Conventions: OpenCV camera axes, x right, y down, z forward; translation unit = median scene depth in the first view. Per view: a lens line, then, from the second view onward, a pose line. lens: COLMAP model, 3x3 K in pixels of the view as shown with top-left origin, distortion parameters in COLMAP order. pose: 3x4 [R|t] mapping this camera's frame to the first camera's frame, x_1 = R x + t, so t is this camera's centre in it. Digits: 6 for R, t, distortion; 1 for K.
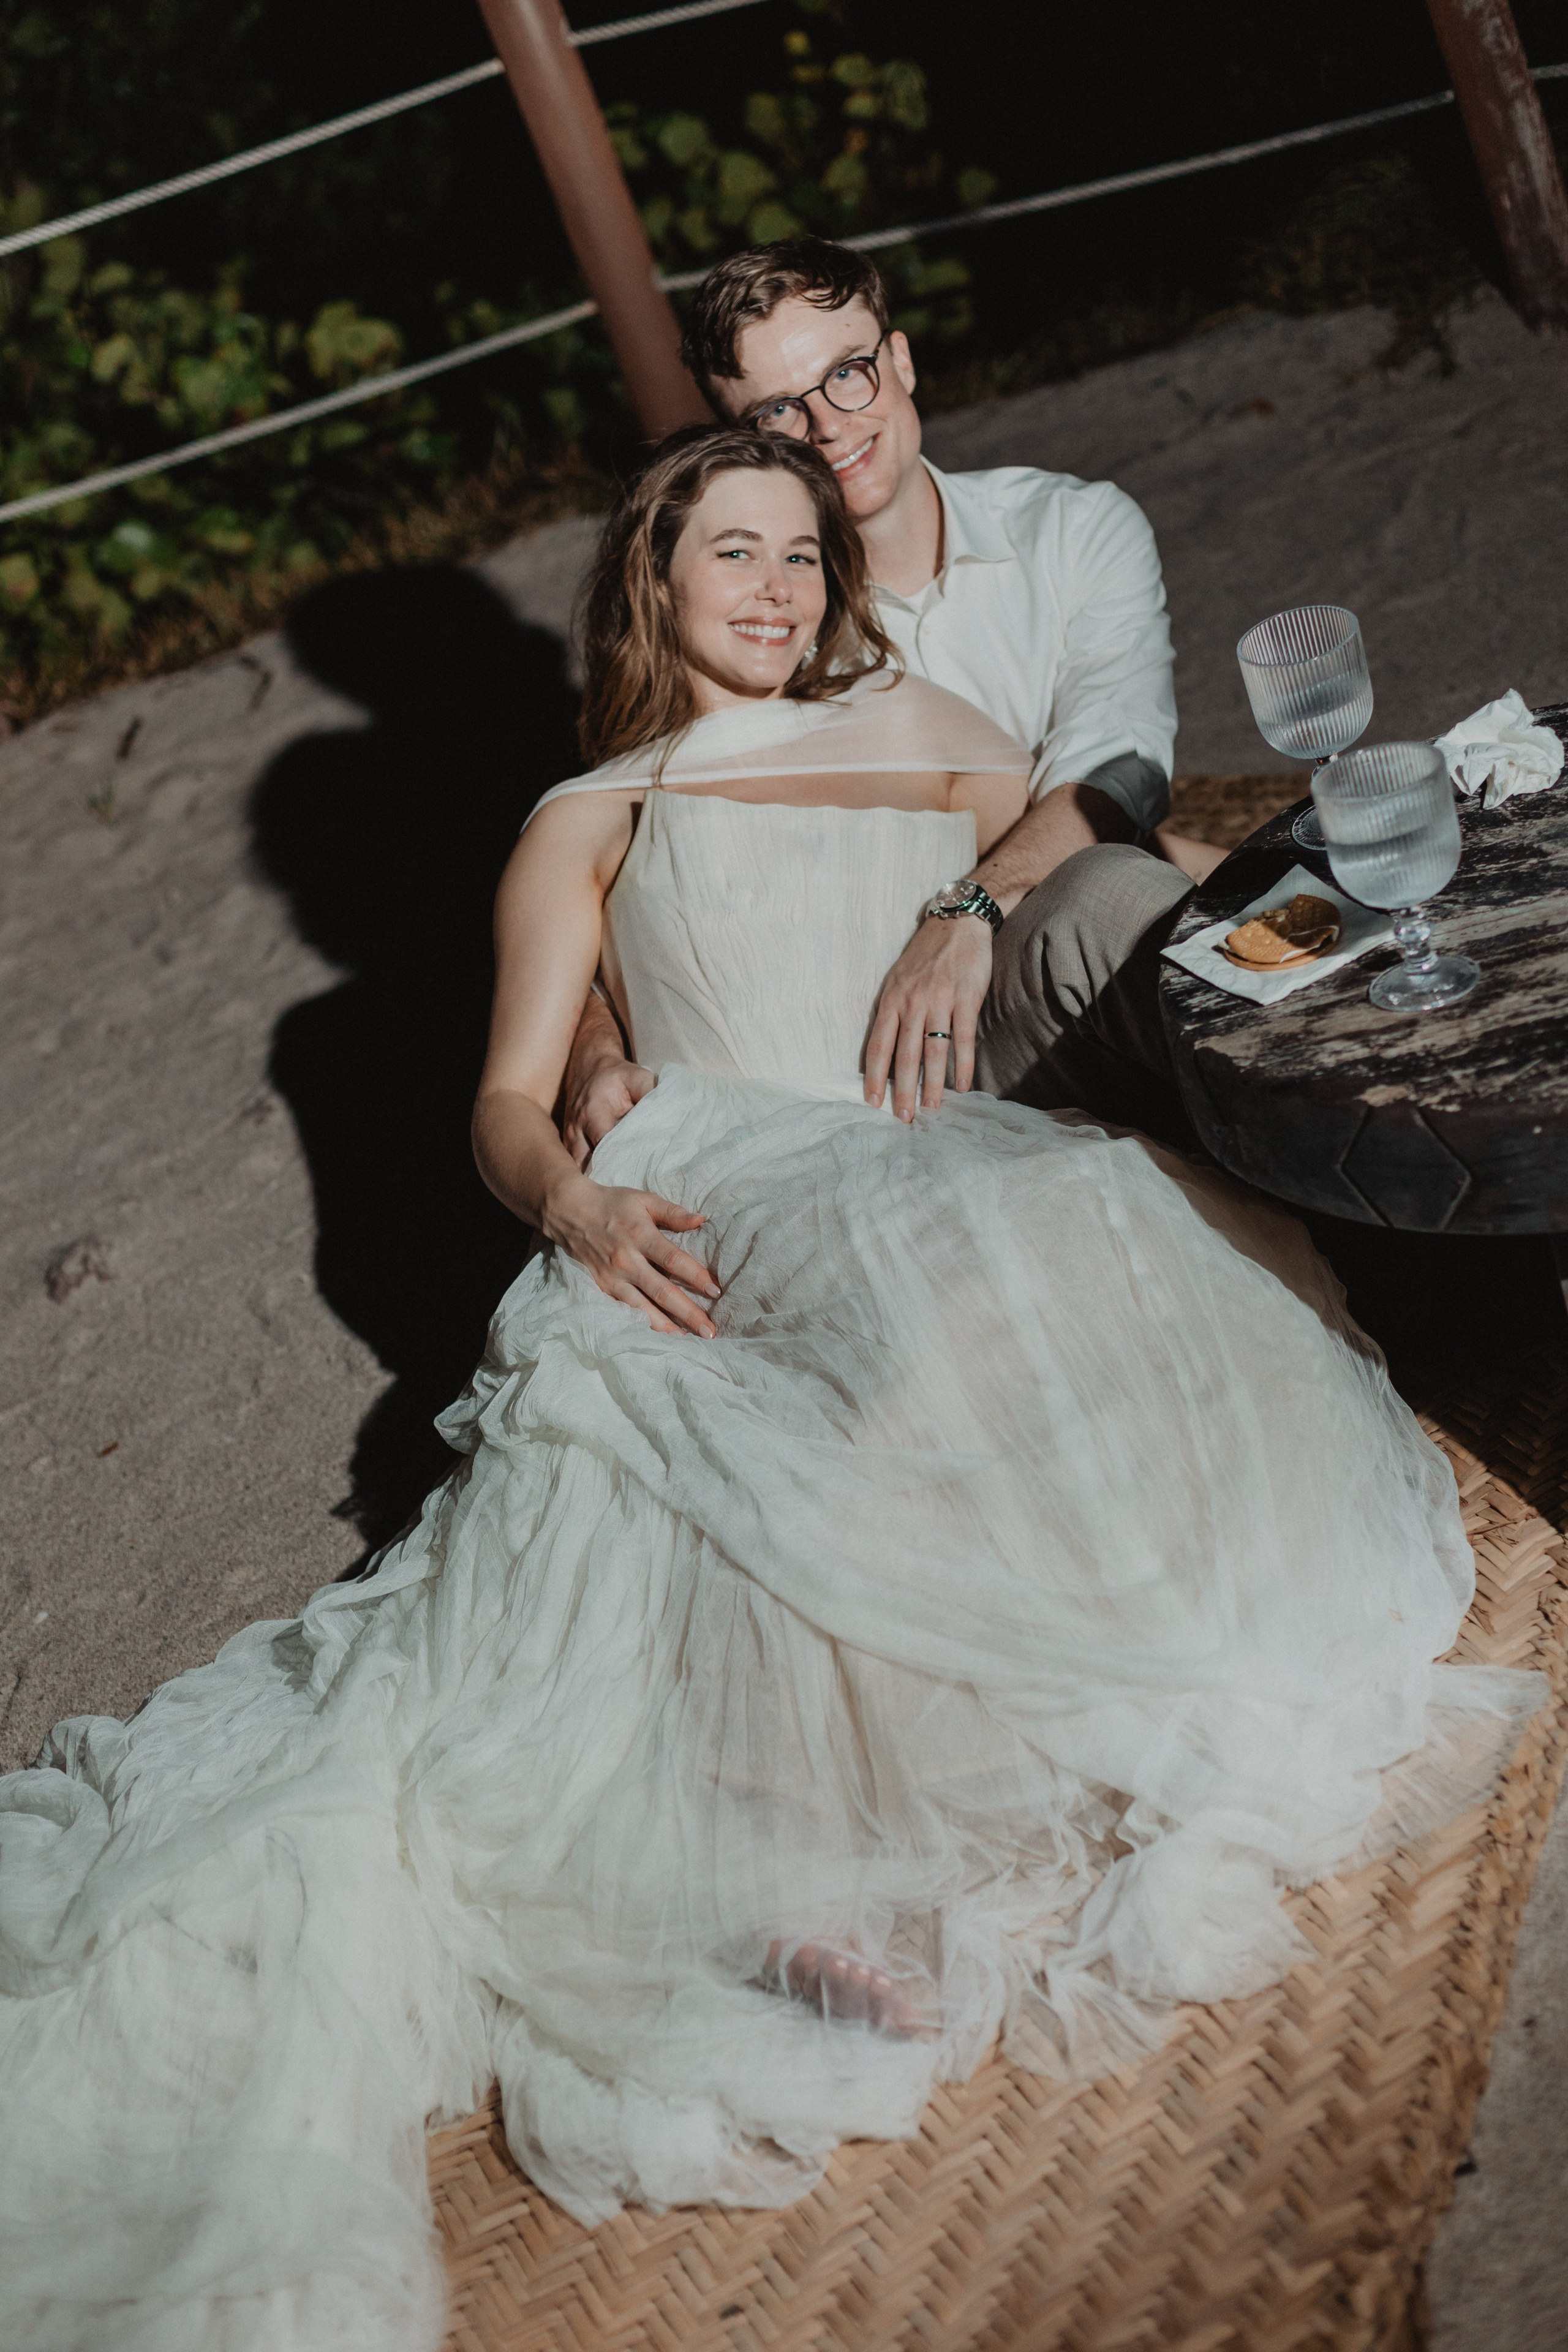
lens RADIAL K [[3309.9, 0, 788.0], [0, 3309.9, 1174.1], [0, 0, 1]] dist [-0.040054, 0.000000]
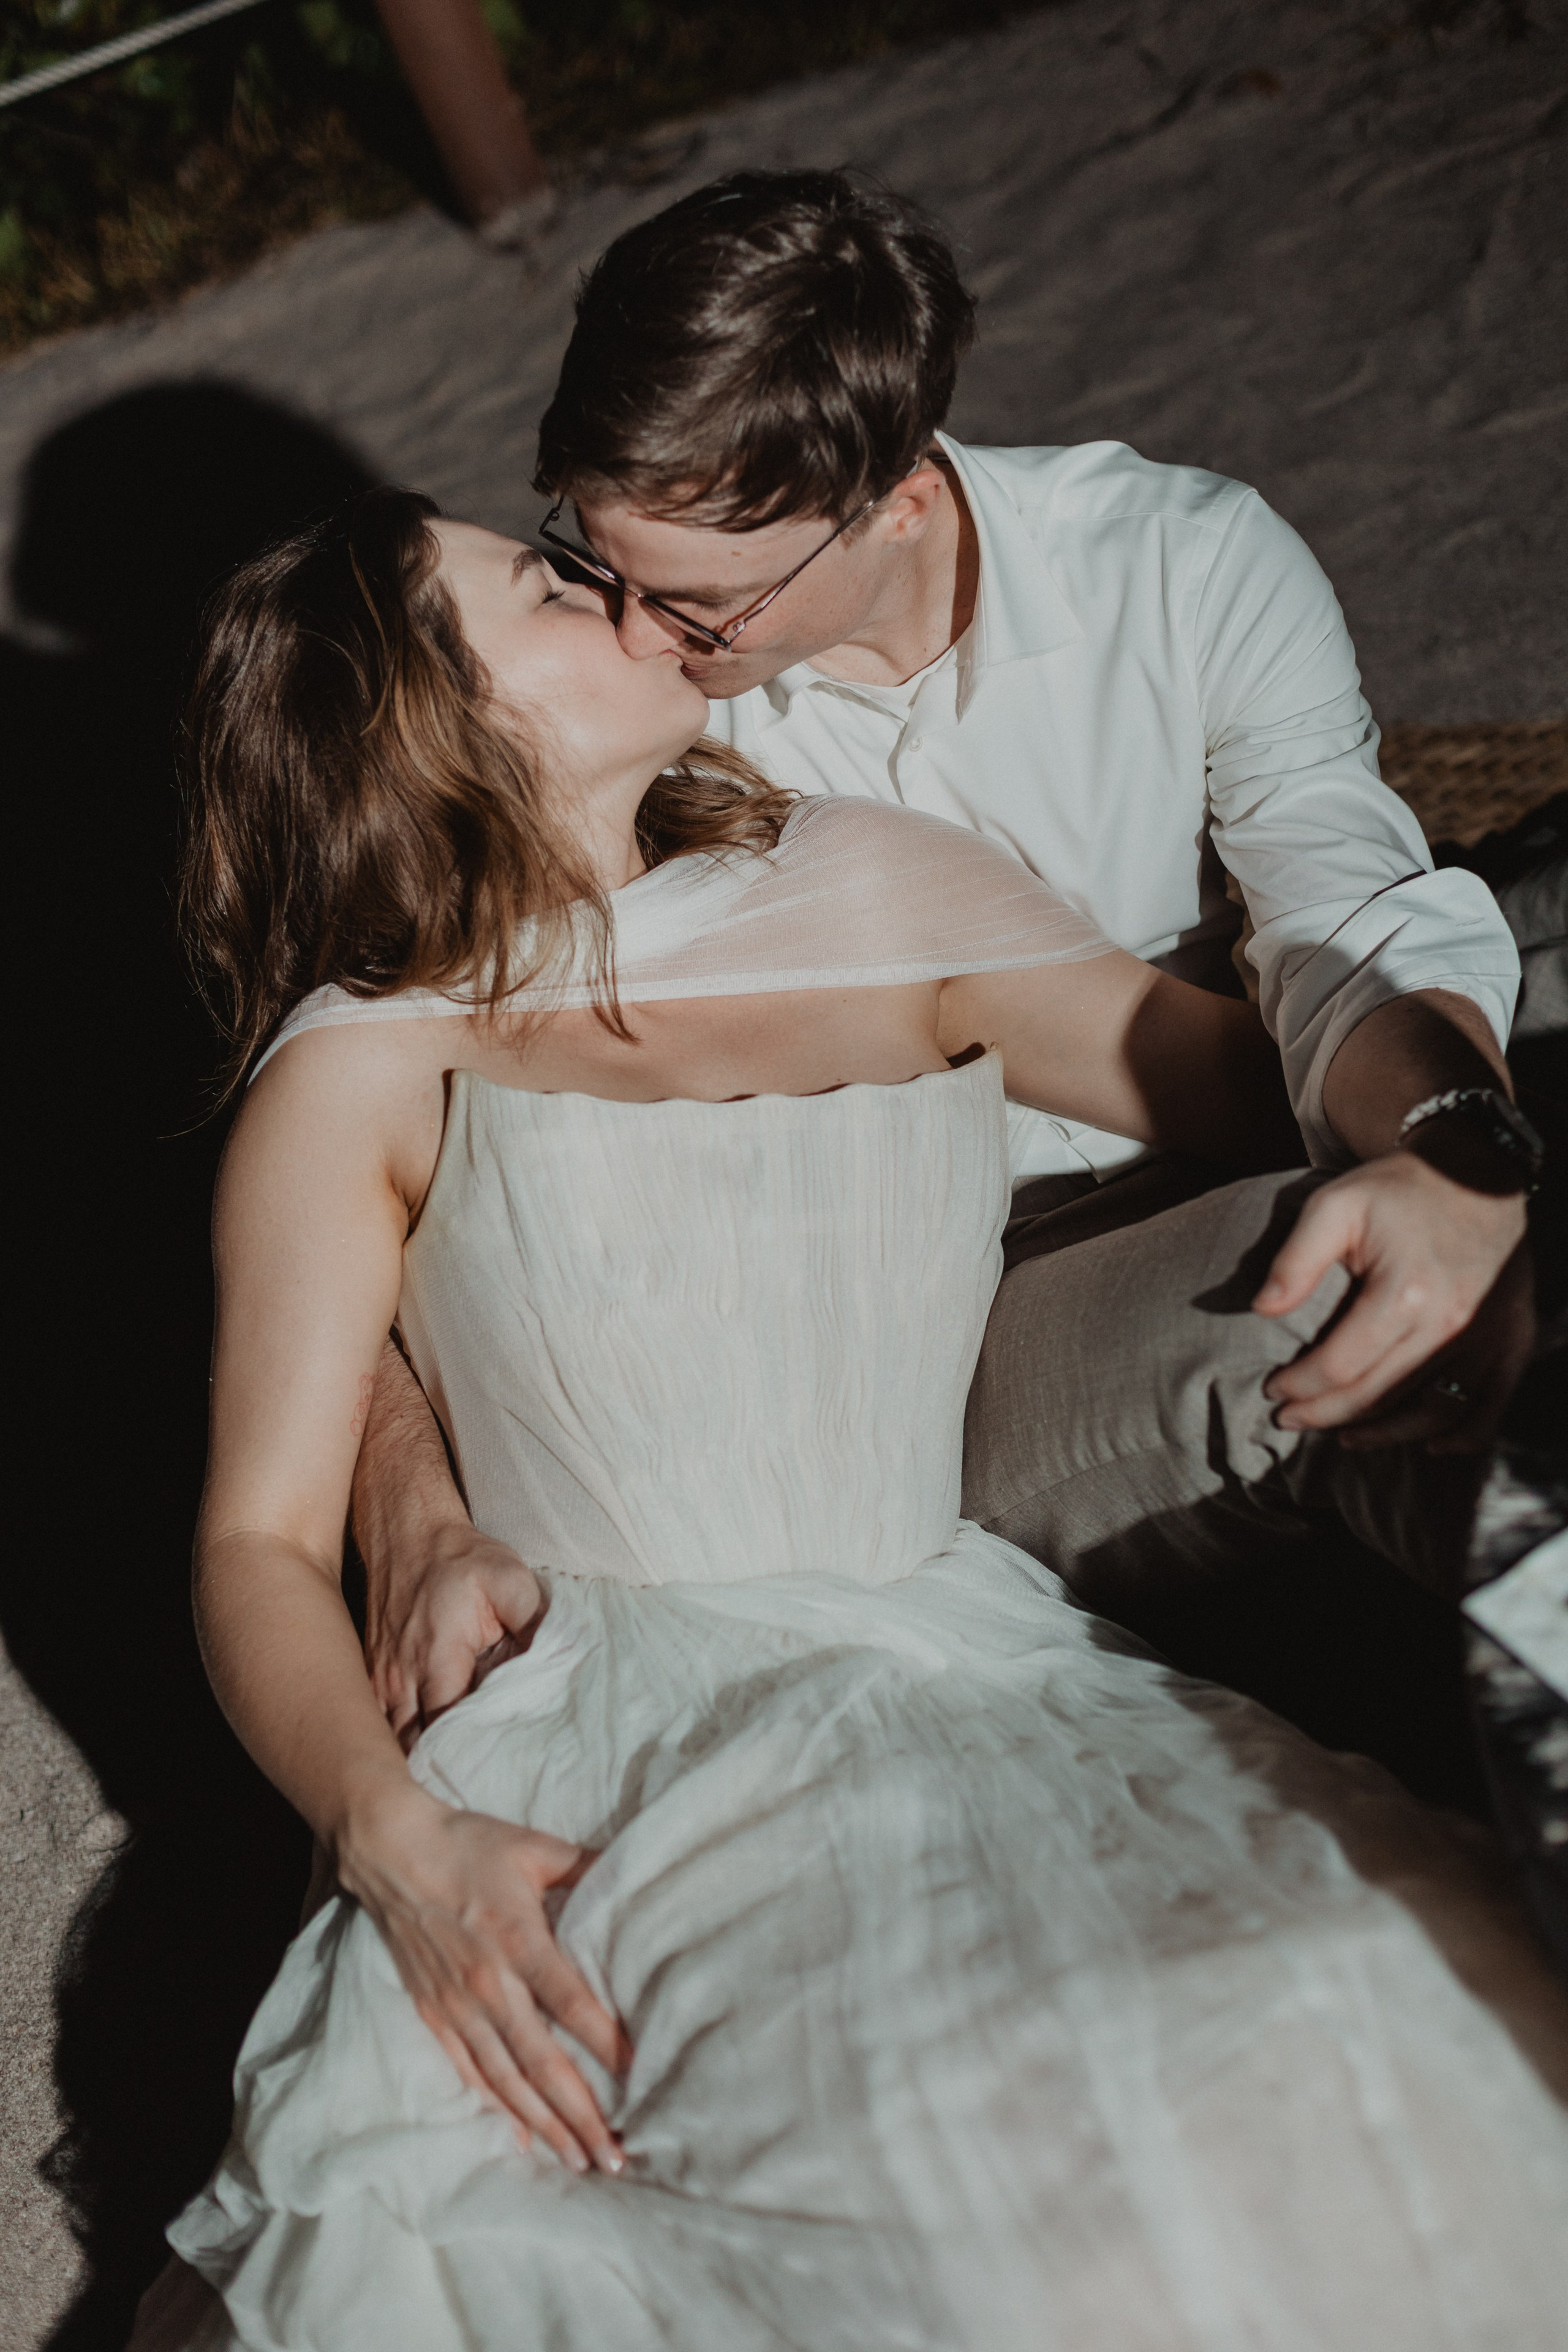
lens RADIAL K [[3309.9, 0, 778.6], [0, 3309.9, 1179.7], [0, 0, 1]] dist [-0.040054, 0.000000]
pose [[0.998076, -0.048503, 0.038632, -0.009479], [0.042123, 0.987544, 0.151601, -0.186711], [-0.045504, -0.149682, 0.987686, 0.419959]]
